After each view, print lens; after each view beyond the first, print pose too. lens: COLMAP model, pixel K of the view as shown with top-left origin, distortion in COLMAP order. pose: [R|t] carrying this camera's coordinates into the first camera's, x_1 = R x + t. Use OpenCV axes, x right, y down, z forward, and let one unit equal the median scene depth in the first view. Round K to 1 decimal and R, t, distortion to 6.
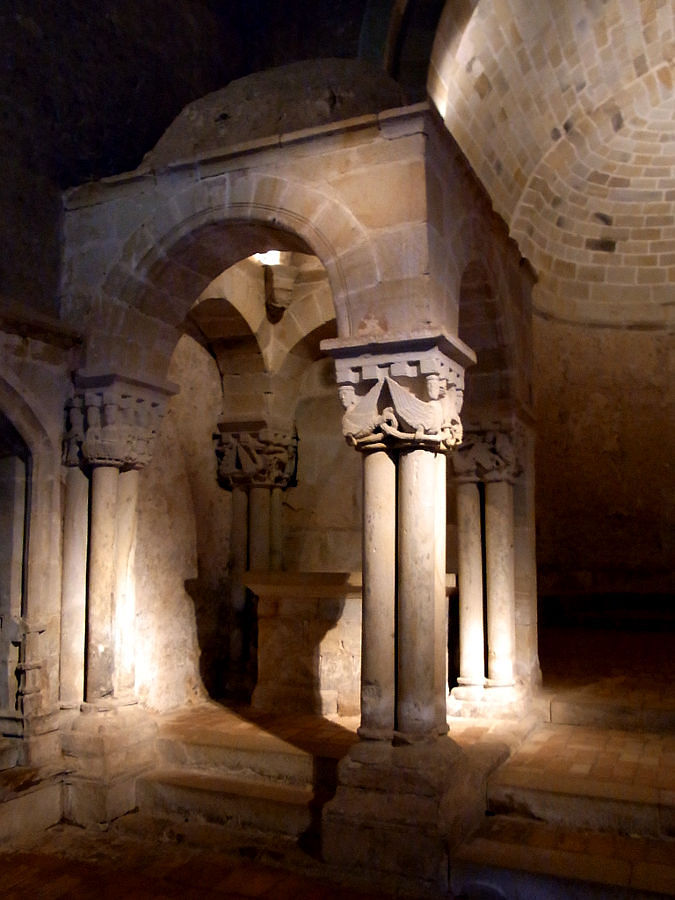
lens RADIAL K [[745.4, 0, 337.5], [0, 745.4, 450.0], [0, 0, 1]] dist [-0.059841, 0.012869]
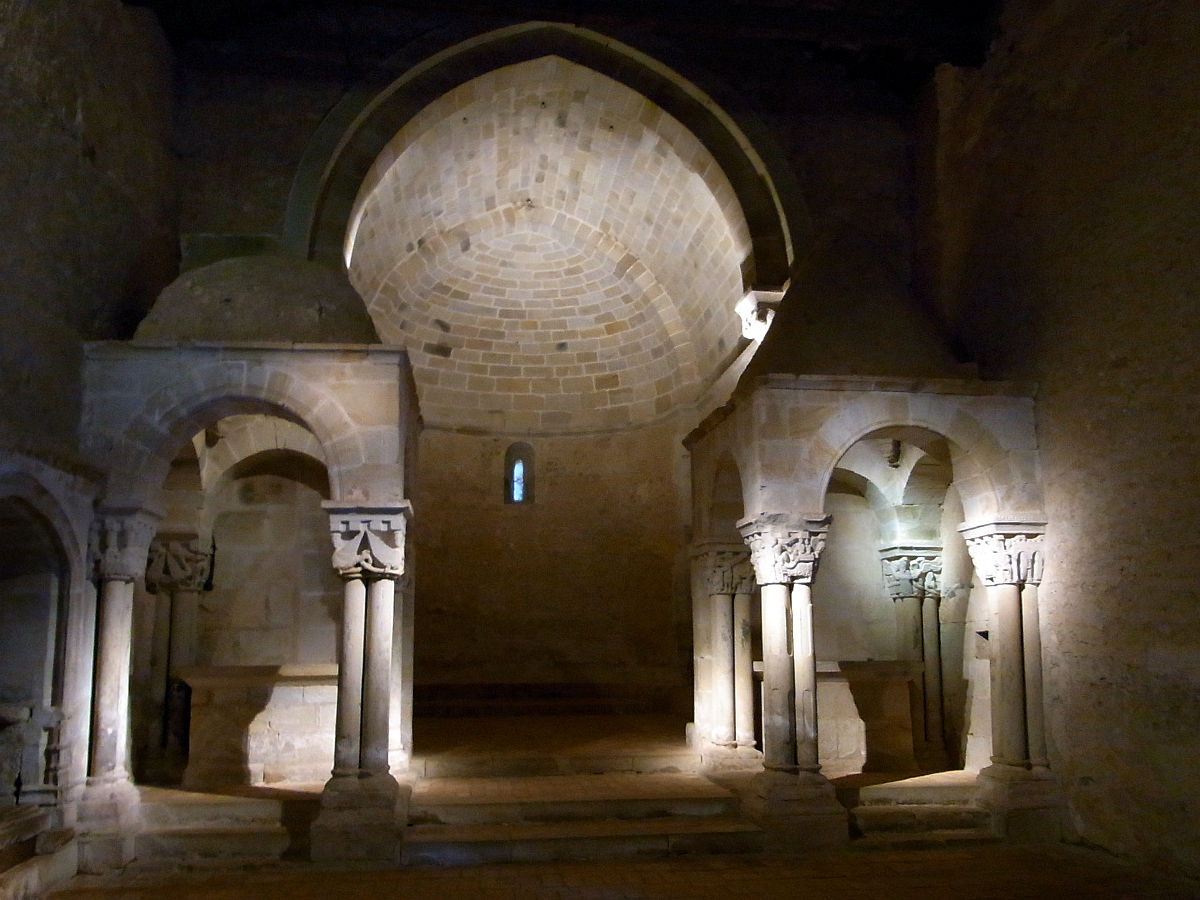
lens RADIAL K [[1076.2, 0, 601.4], [0, 1076.2, 450.9], [0, 0, 1]] dist [-0.142789, 0.117255]
pose [[0.831445, 0.078004, 0.550104, -0.627799], [-0.052194, 0.996683, -0.062441, -0.125771], [-0.553150, 0.023204, 0.832758, -0.892654]]
